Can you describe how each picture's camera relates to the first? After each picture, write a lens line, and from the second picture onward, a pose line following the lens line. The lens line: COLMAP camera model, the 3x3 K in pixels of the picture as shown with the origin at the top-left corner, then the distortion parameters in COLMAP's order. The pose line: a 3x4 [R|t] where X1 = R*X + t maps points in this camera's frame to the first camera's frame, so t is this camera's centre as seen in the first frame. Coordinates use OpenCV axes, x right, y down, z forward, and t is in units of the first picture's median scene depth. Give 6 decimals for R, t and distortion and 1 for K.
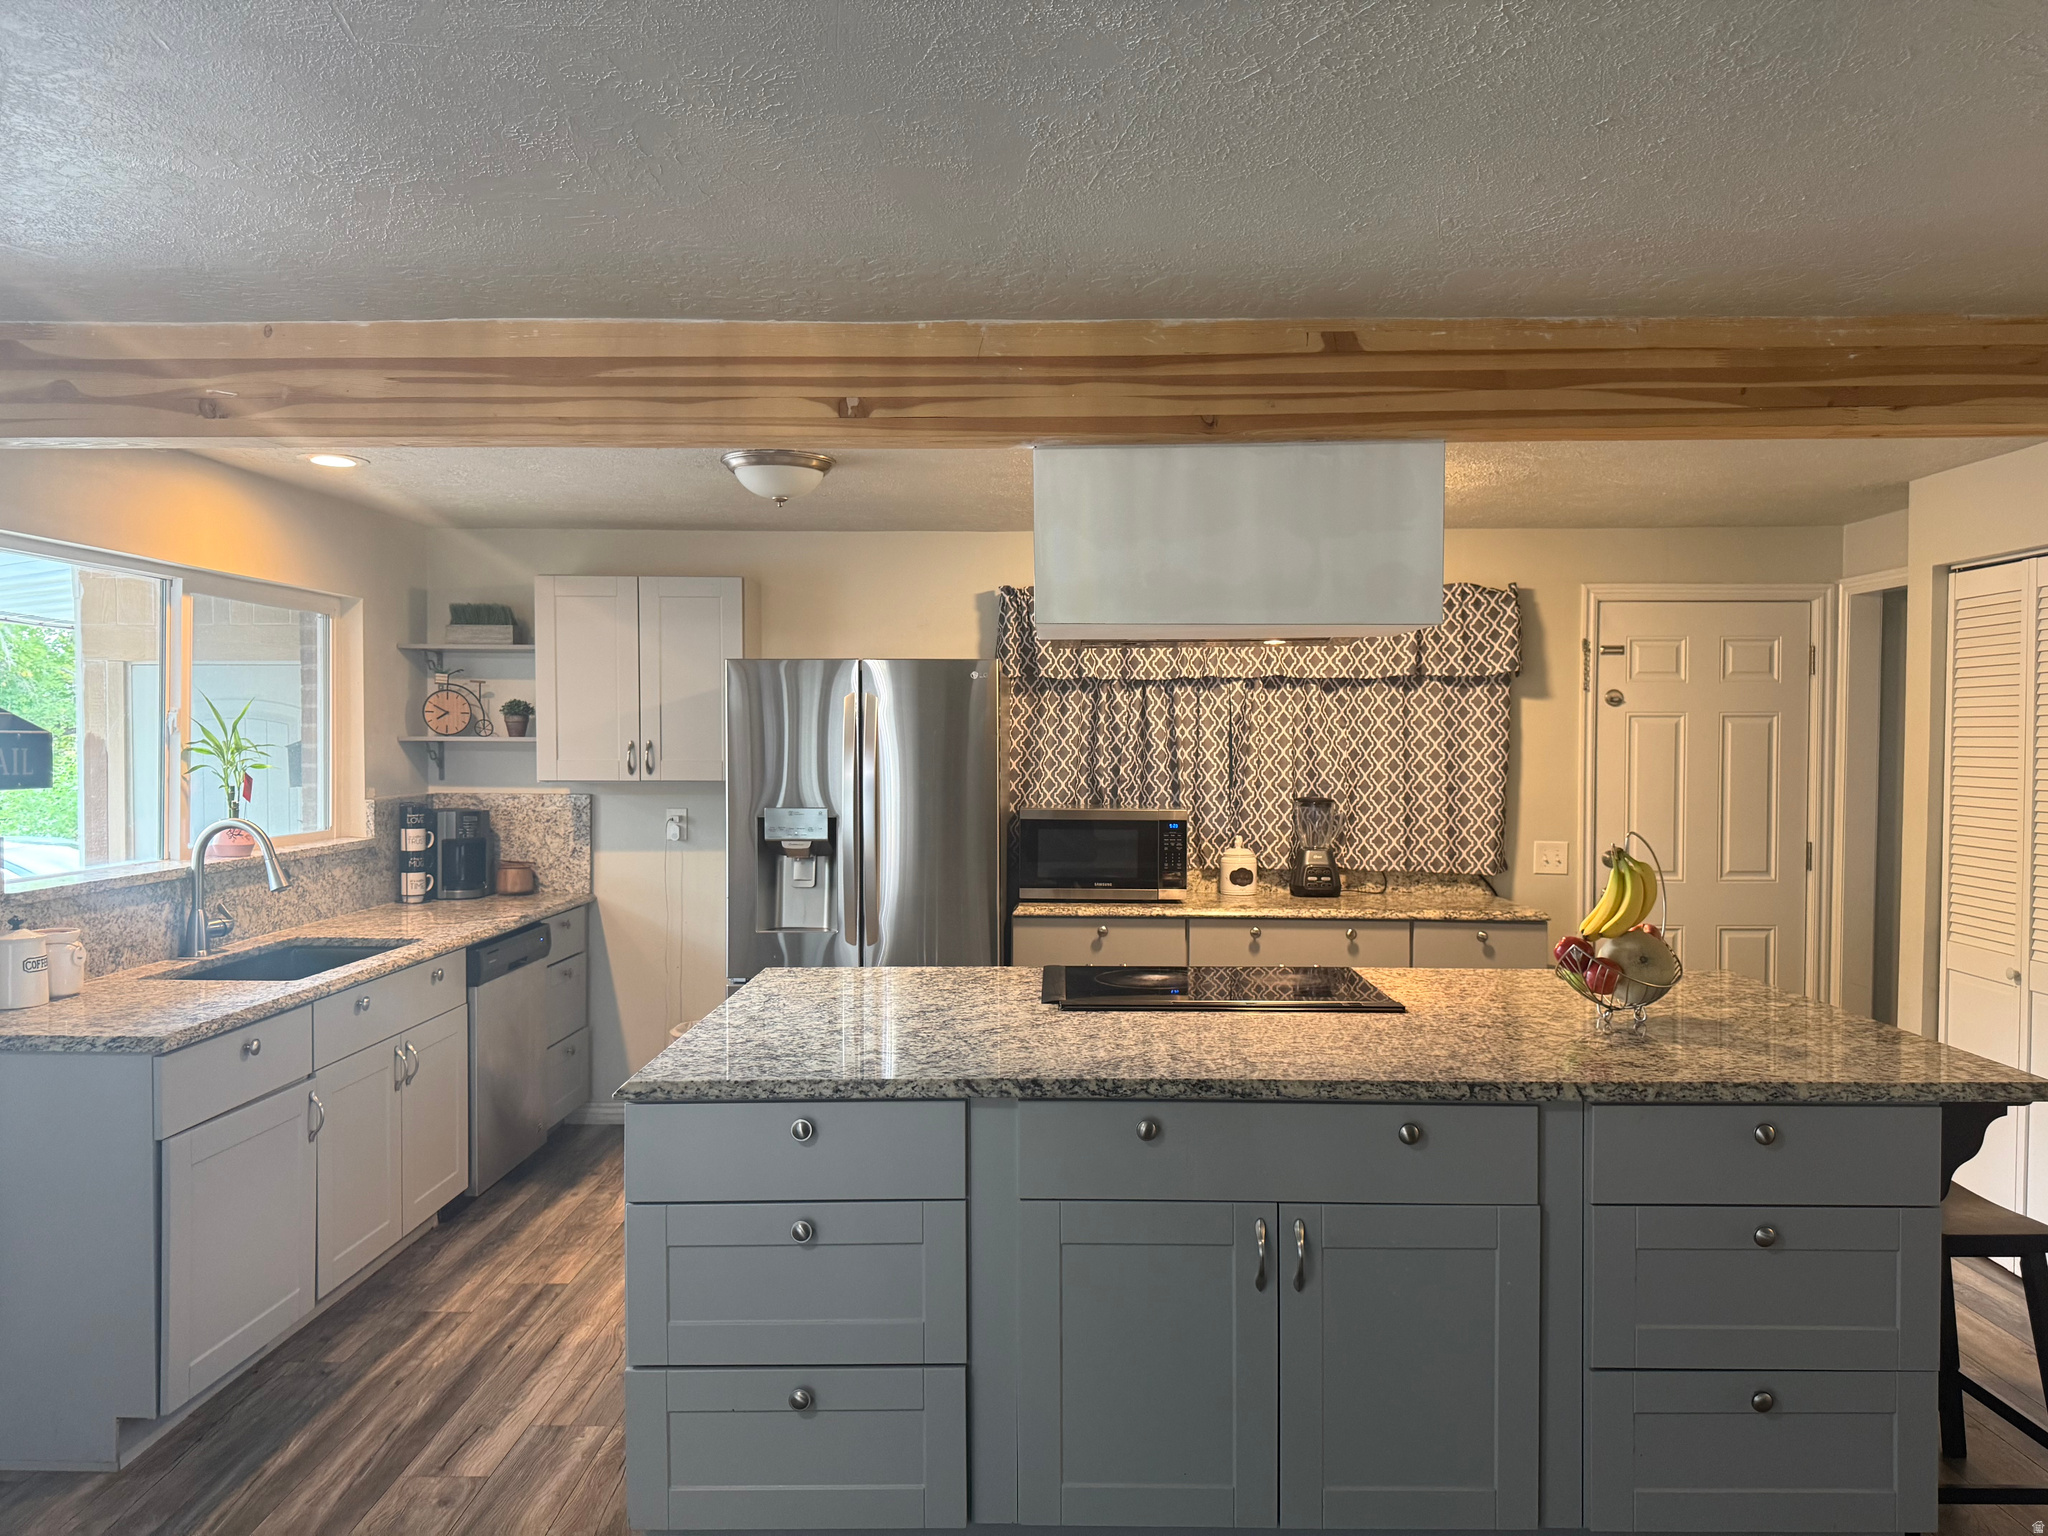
lens RADIAL K [[1449.7, 0, 1023.4], [0, 1449.7, 780.4], [0, 0, 1]] dist [0.137596, -0.208072]
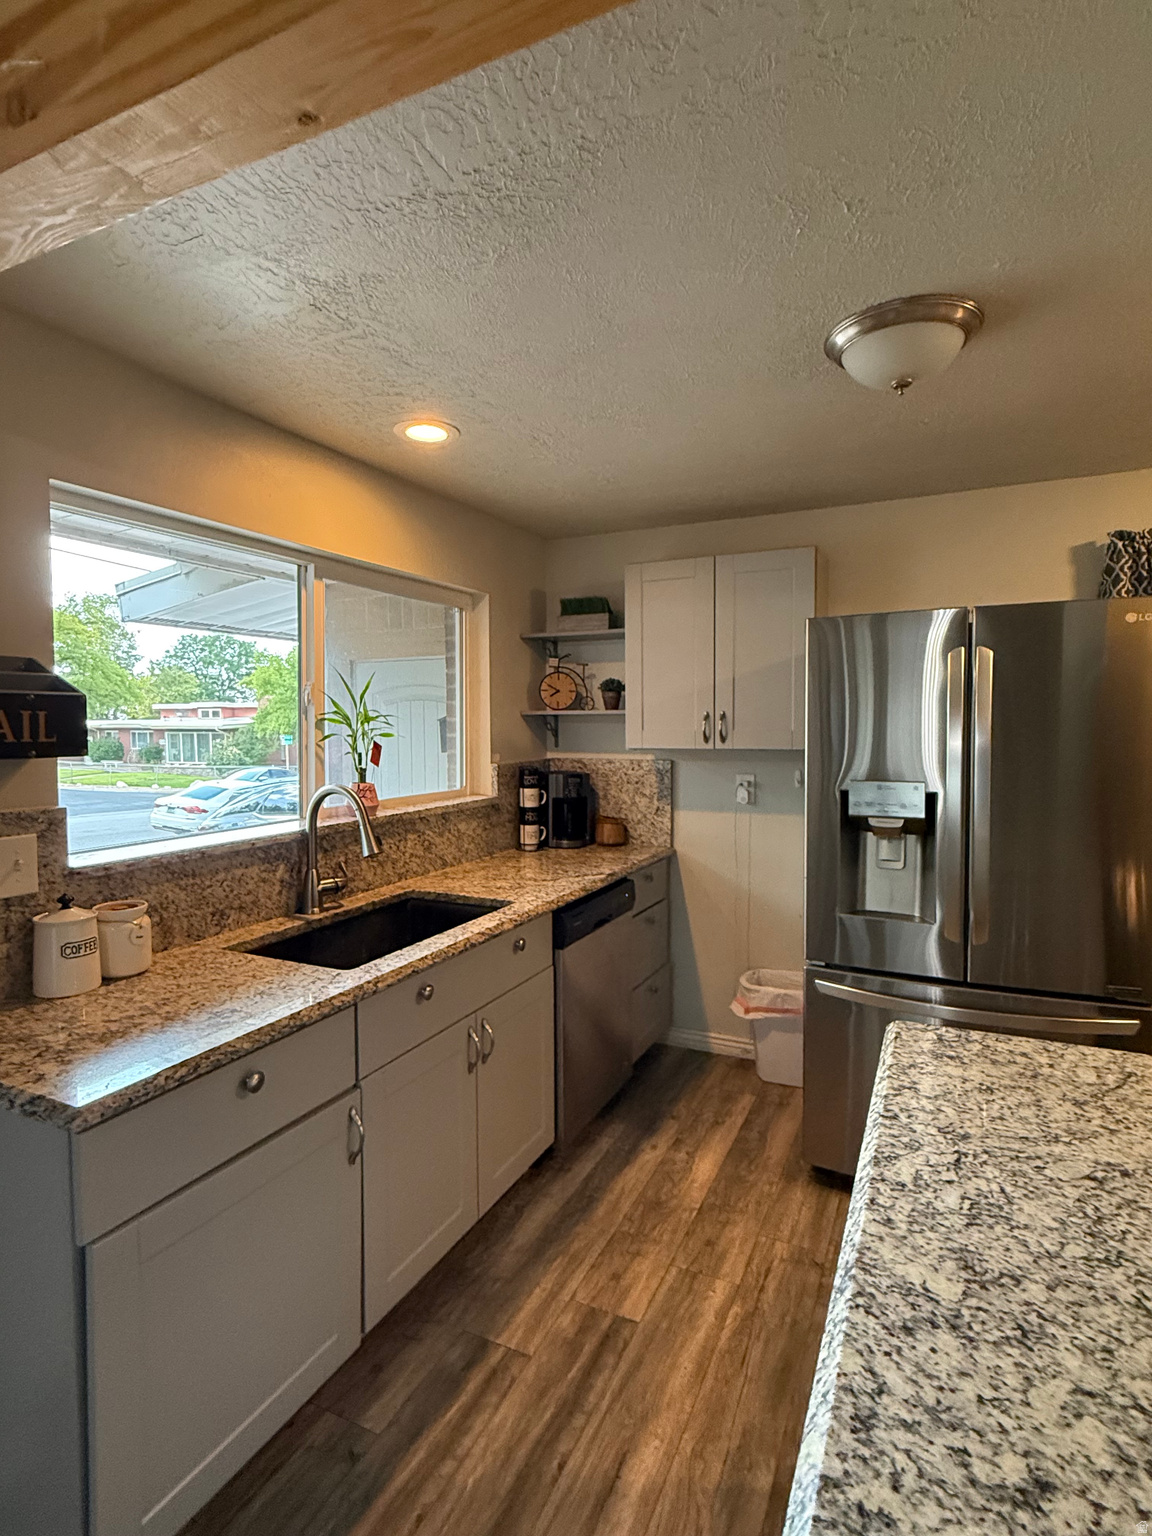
lens RADIAL K [[801.9, 0, 568.7], [0, 801.9, 764.1], [0, 0, 1]] dist [-0.002523, -0.001388]
pose [[0.909629, 0.013040, -0.415217, -0.115117], [-0.003950, 0.999734, 0.022743, -0.001523], [0.415403, -0.019047, 0.909438, 0.420505]]
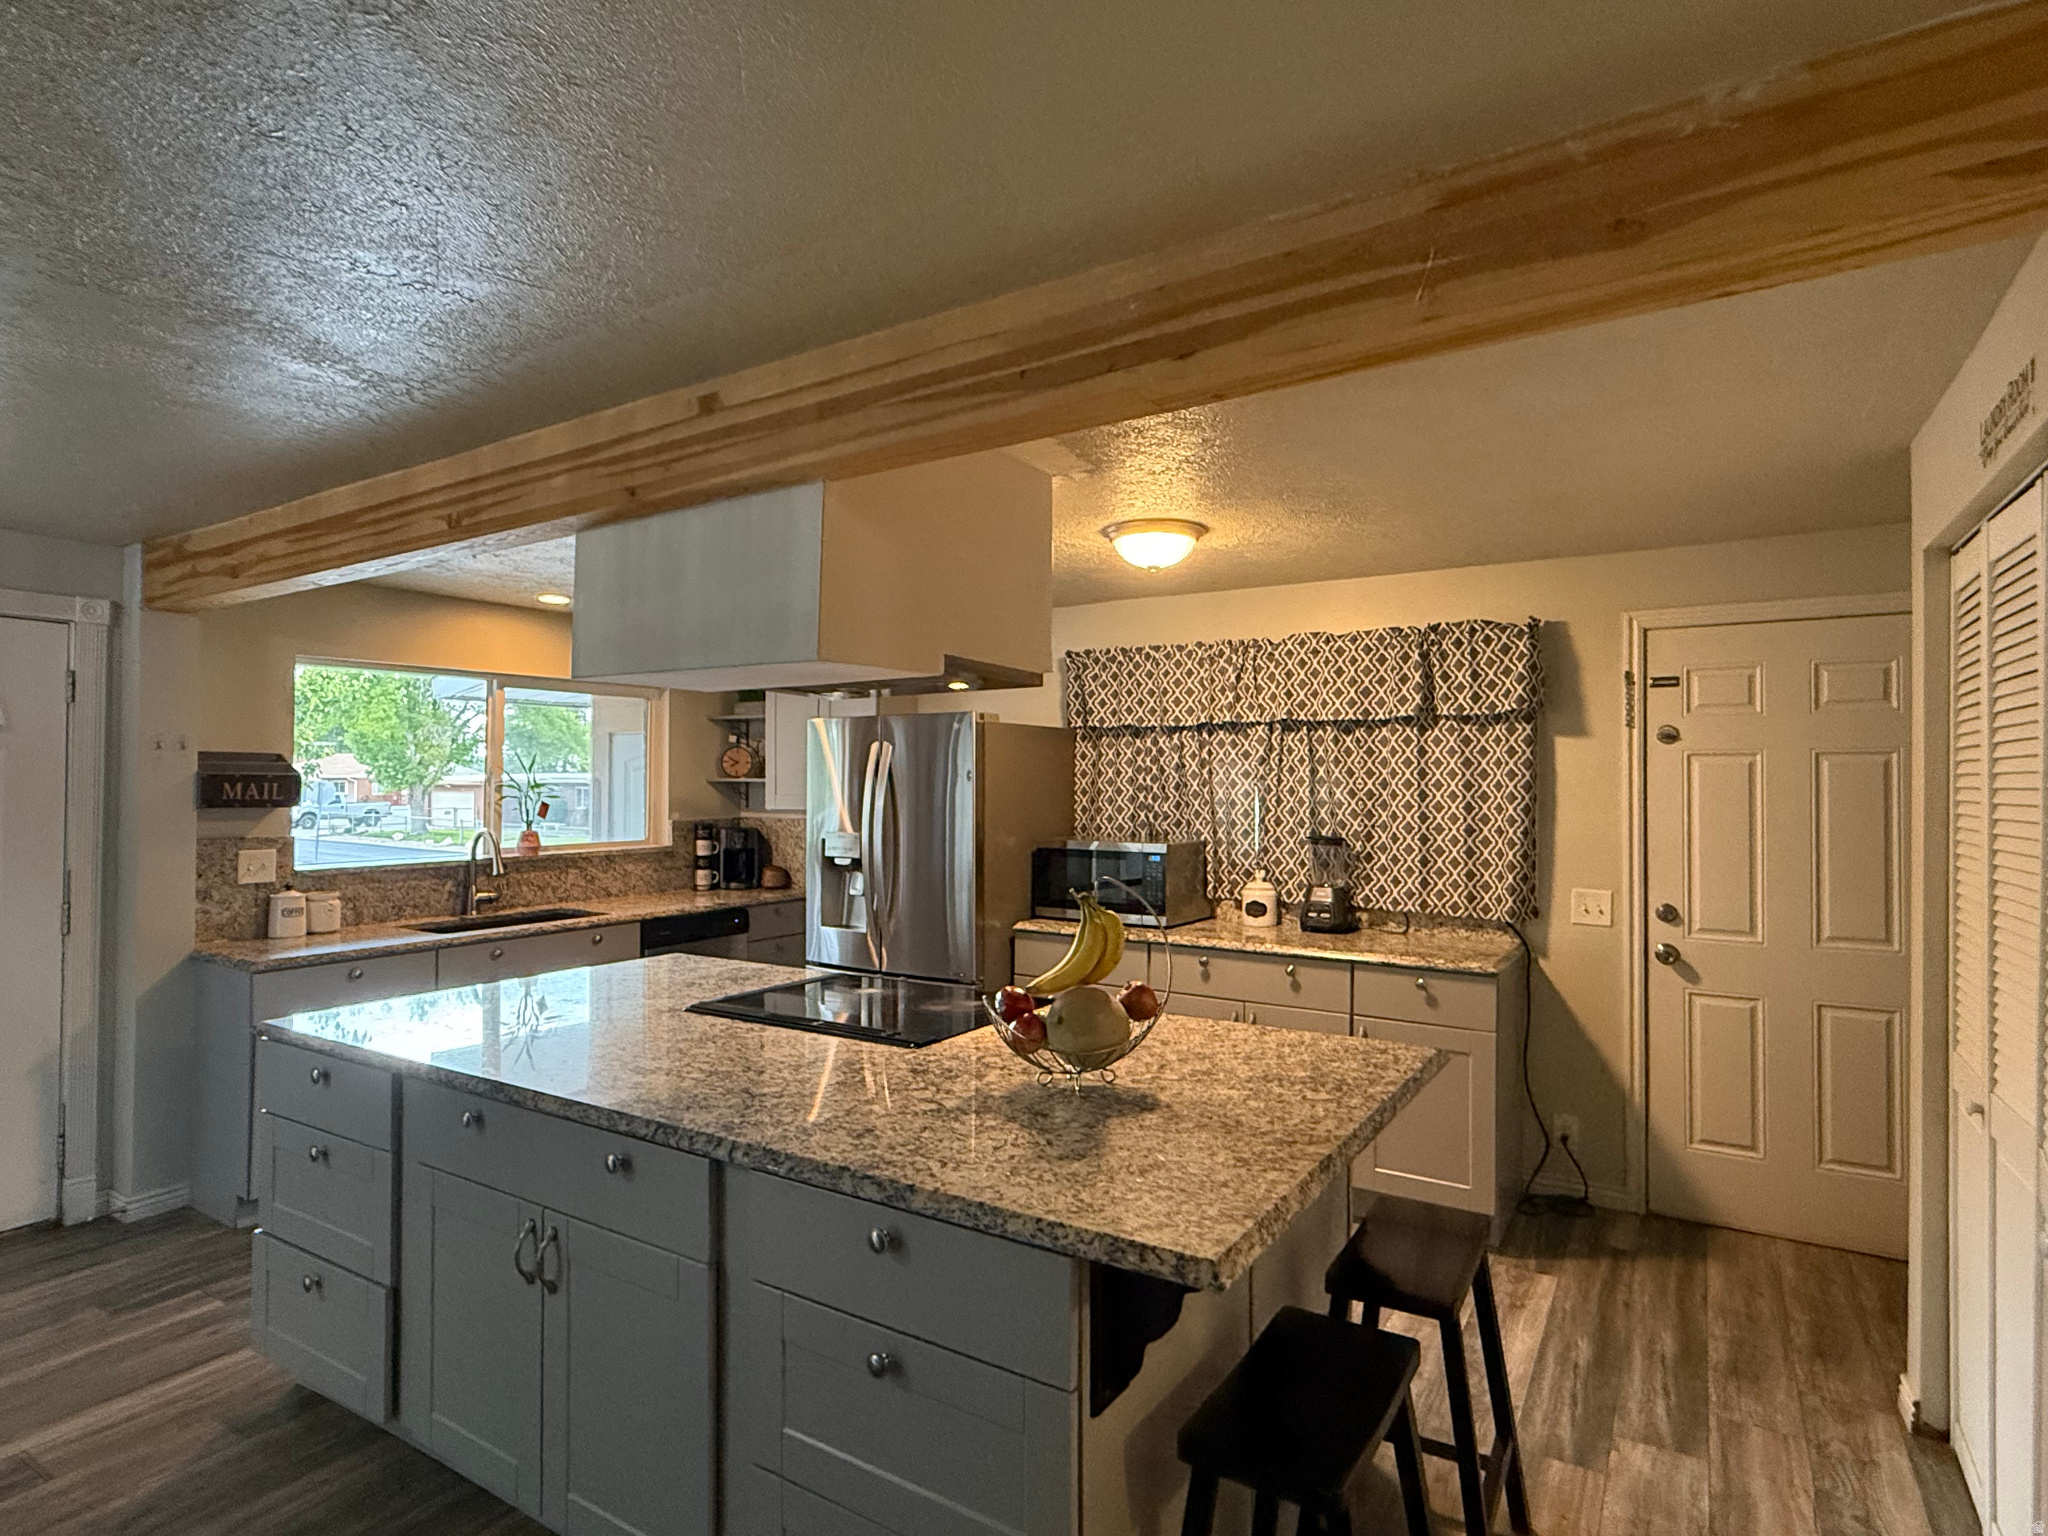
lens RADIAL K [[1069.2, 0, 1024.0], [0, 1069.2, 768.0], [0, 0, 1]] dist [-0.002523, -0.001388]
pose [[0.854246, -0.006207, -0.519831, 0.416324], [-0.016307, 0.999117, -0.038728, -0.003598], [0.519613, 0.041560, 0.853391, 0.243300]]
